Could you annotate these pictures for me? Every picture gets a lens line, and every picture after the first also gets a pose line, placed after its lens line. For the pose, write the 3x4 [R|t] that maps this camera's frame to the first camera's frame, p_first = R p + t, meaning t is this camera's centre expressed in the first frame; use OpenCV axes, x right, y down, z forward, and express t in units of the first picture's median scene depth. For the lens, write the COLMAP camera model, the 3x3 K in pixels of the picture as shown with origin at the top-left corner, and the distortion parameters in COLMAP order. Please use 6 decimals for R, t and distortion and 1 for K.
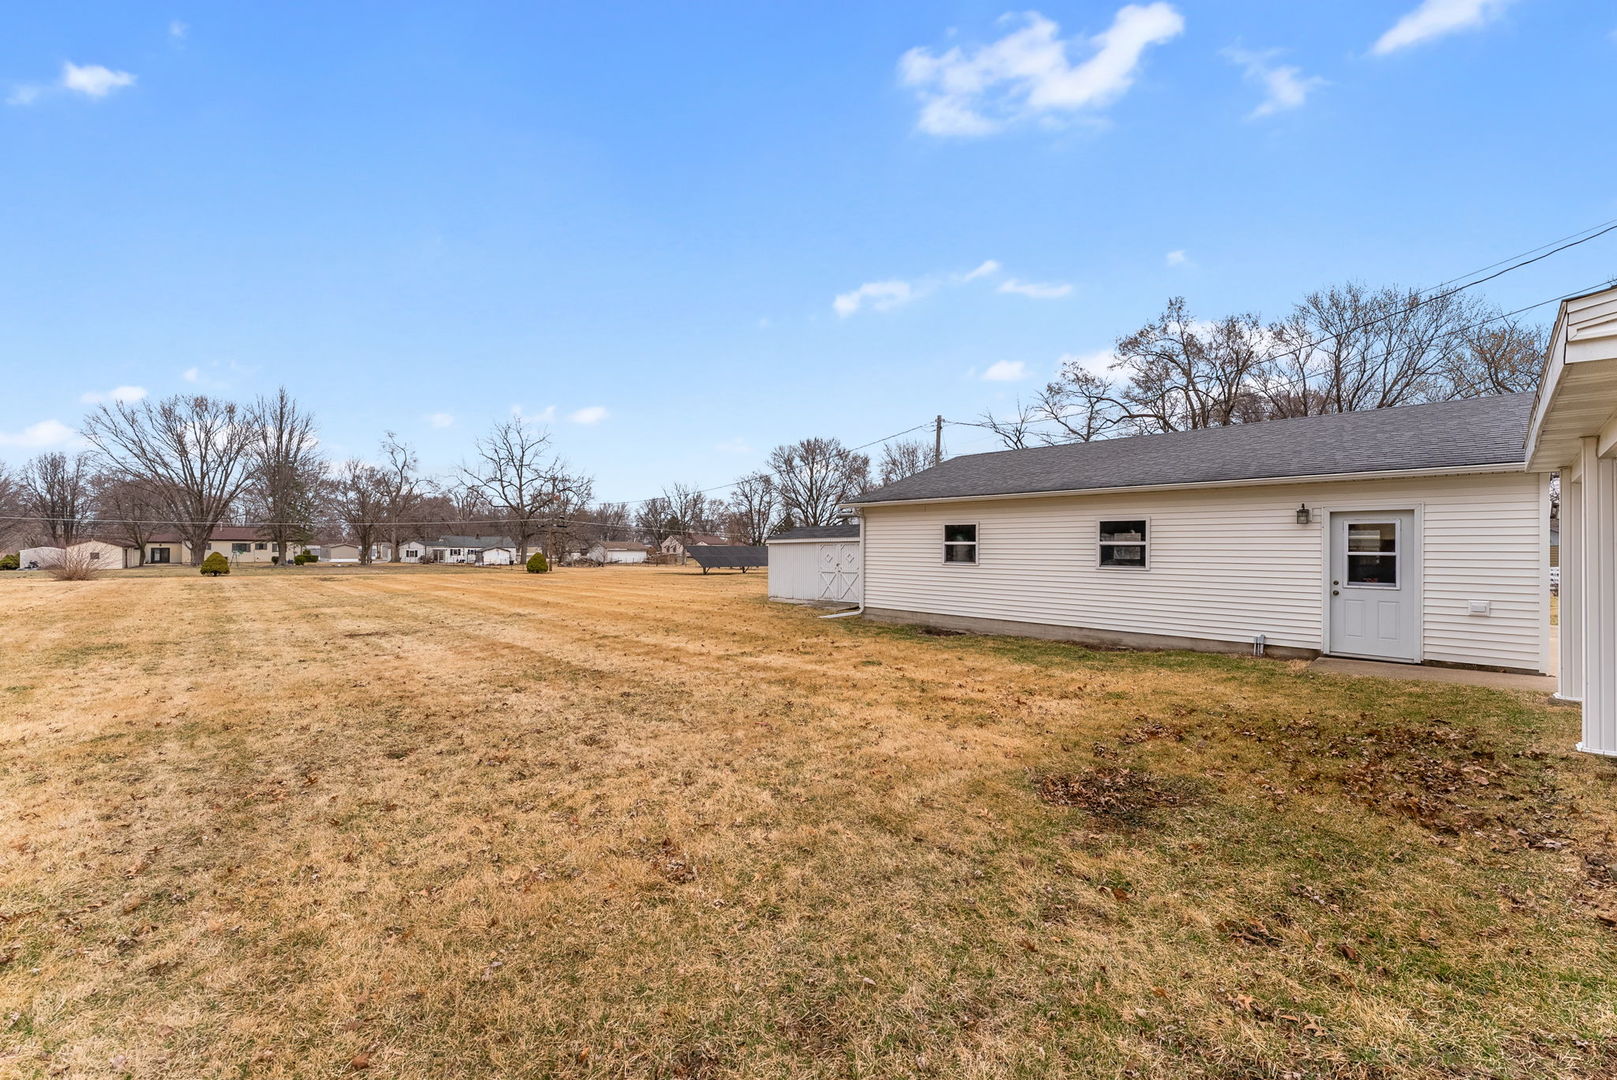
lens RADIAL K [[863.1, 0, 808.5], [0, 863.1, 540.0], [0, 0, 1]] dist [-0.005132, -0.000893]
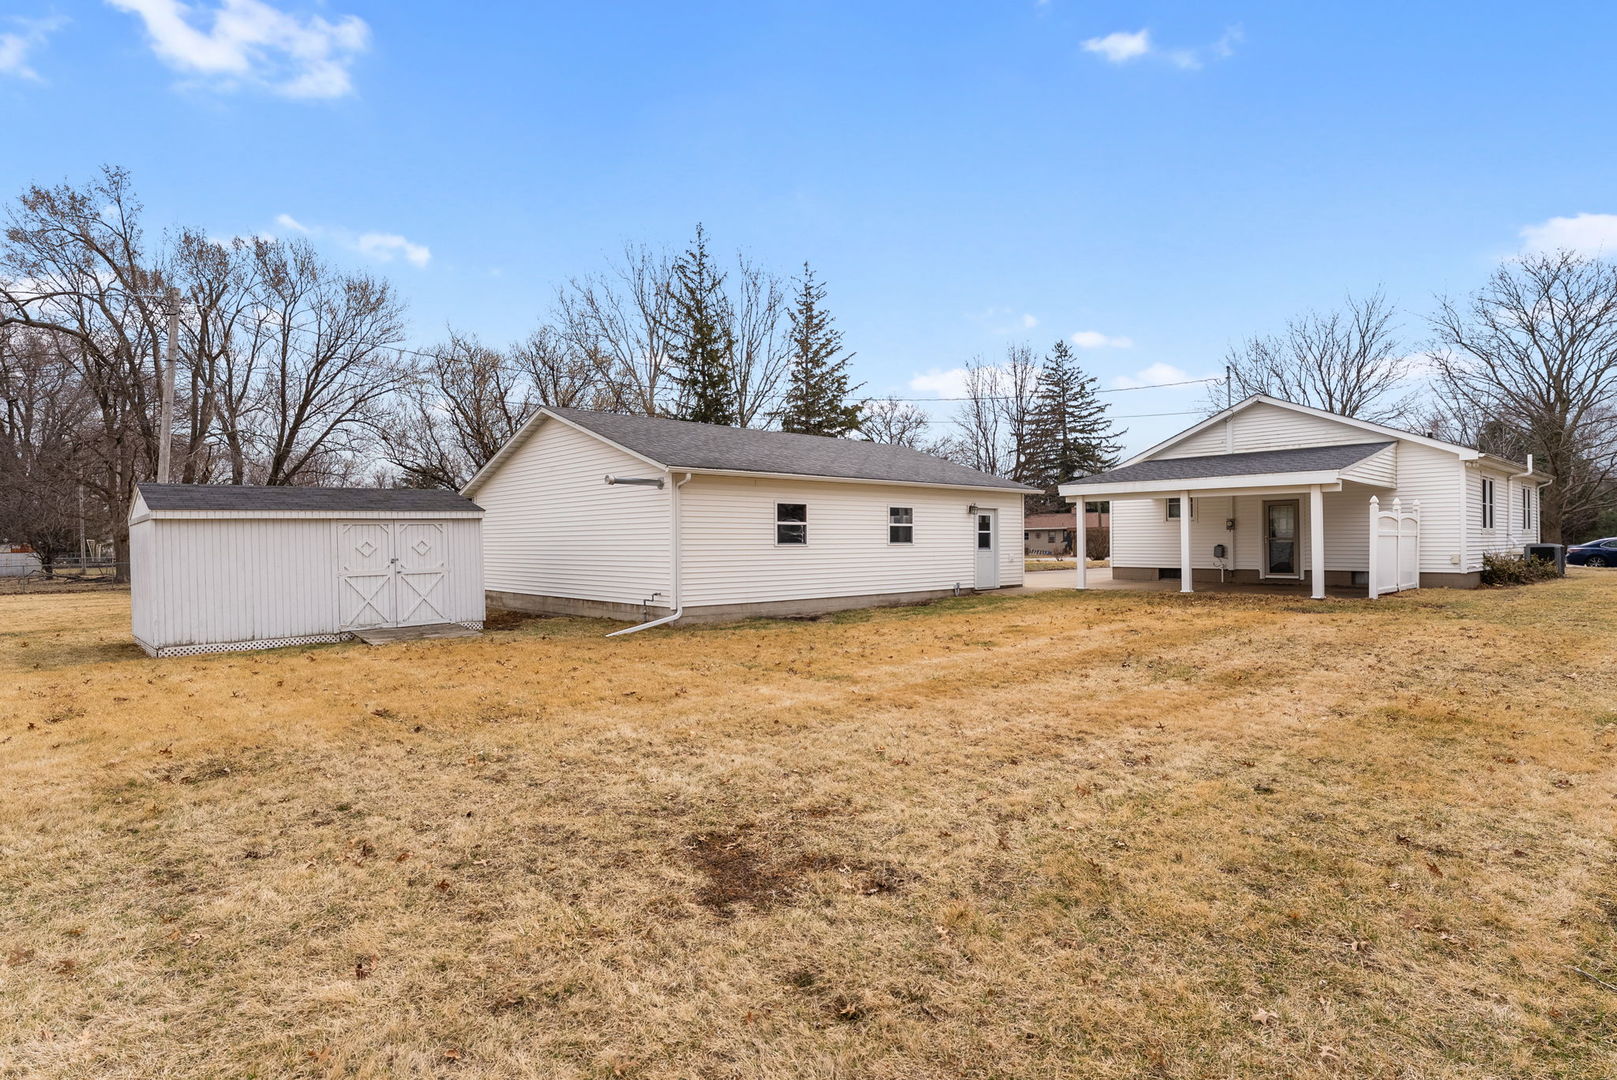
lens RADIAL K [[863.1, 0, 808.5], [0, 863.1, 540.0], [0, 0, 1]] dist [-0.005132, -0.000893]
pose [[-0.127961, -0.018463, 0.991607, -0.783121], [-0.014940, 0.999749, 0.016686, 0.005934], [-0.991667, -0.012680, -0.128205, 1.129073]]
